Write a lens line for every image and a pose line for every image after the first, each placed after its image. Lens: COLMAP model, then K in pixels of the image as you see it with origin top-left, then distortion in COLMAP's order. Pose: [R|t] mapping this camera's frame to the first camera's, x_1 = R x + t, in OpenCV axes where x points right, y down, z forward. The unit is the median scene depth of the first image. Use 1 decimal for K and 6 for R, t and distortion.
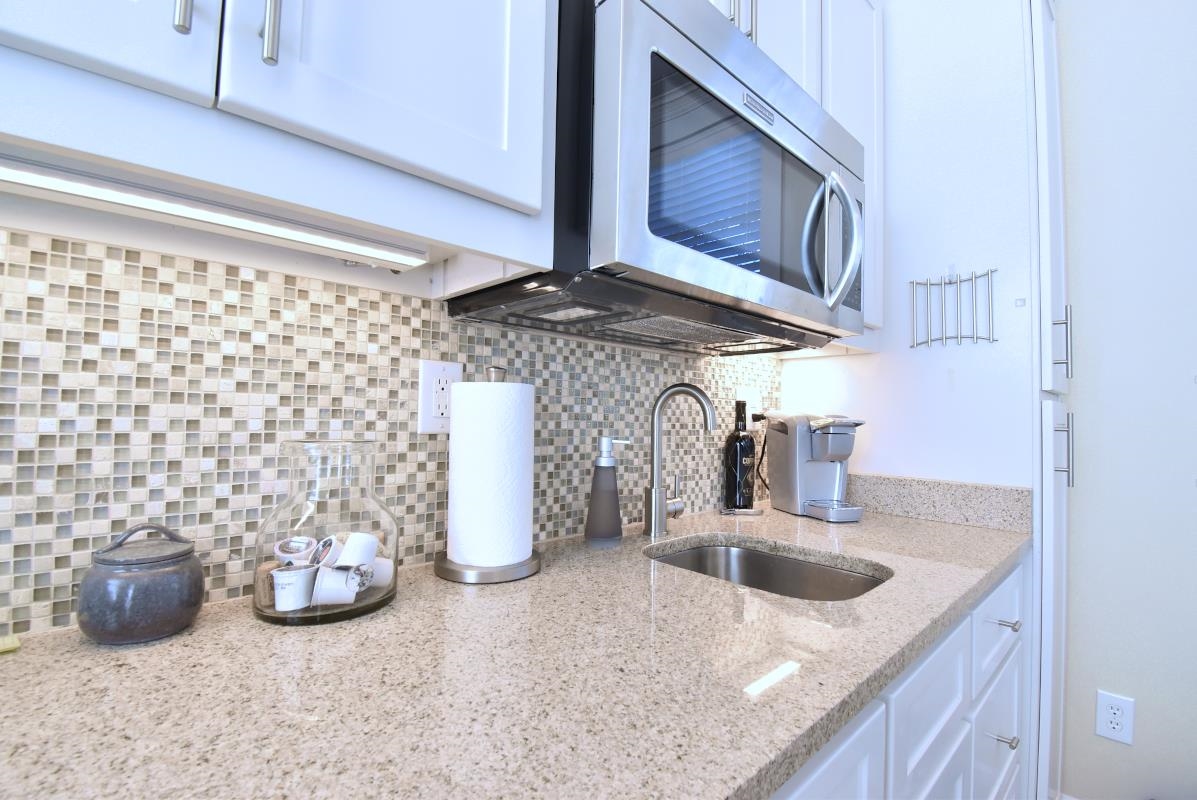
lens RADIAL K [[529.1, 0, 602.5], [0, 529.1, 396.6], [0, 0, 1]] dist [0.025636, -0.030551]
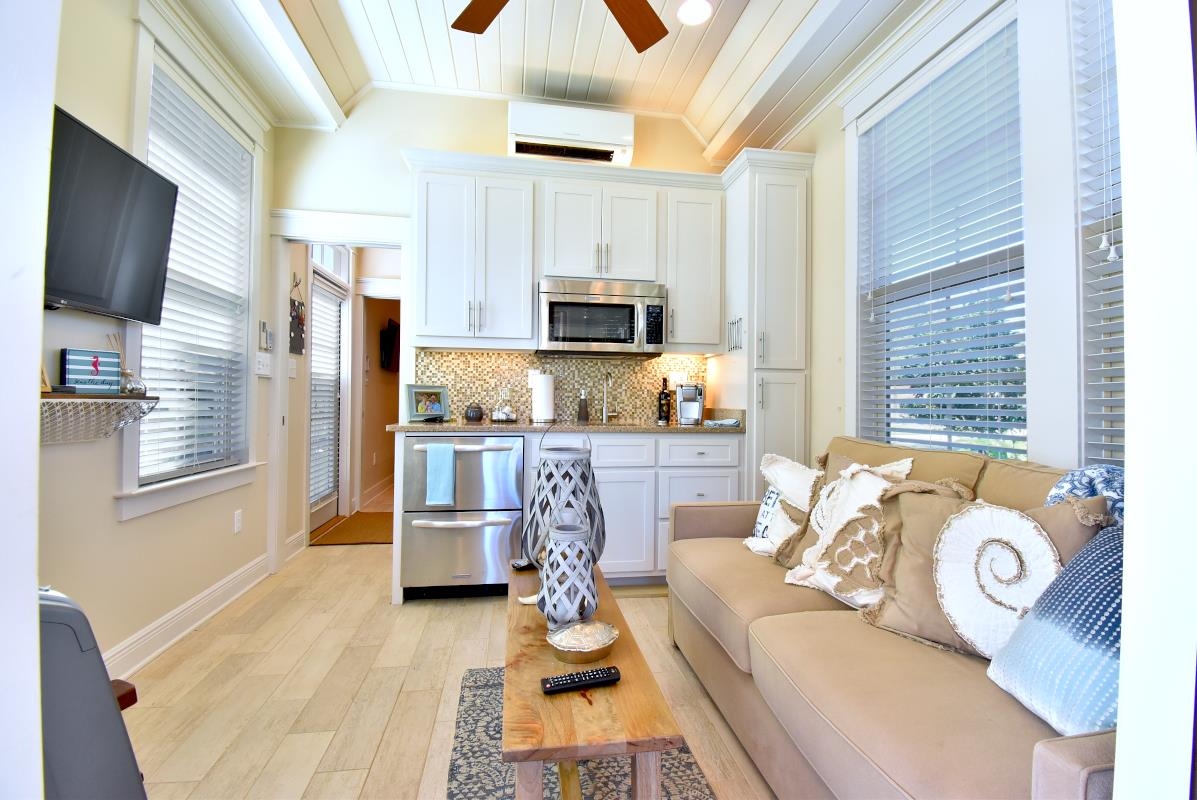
lens RADIAL K [[529.1, 0, 602.5], [0, 529.1, 396.6], [0, 0, 1]] dist [0.025636, -0.030551]
pose [[0.817771, -0.014495, -0.575362, 2.804304], [0.024422, 0.999656, 0.009527, 0.127560], [0.575026, -0.021842, 0.817844, -2.261355]]
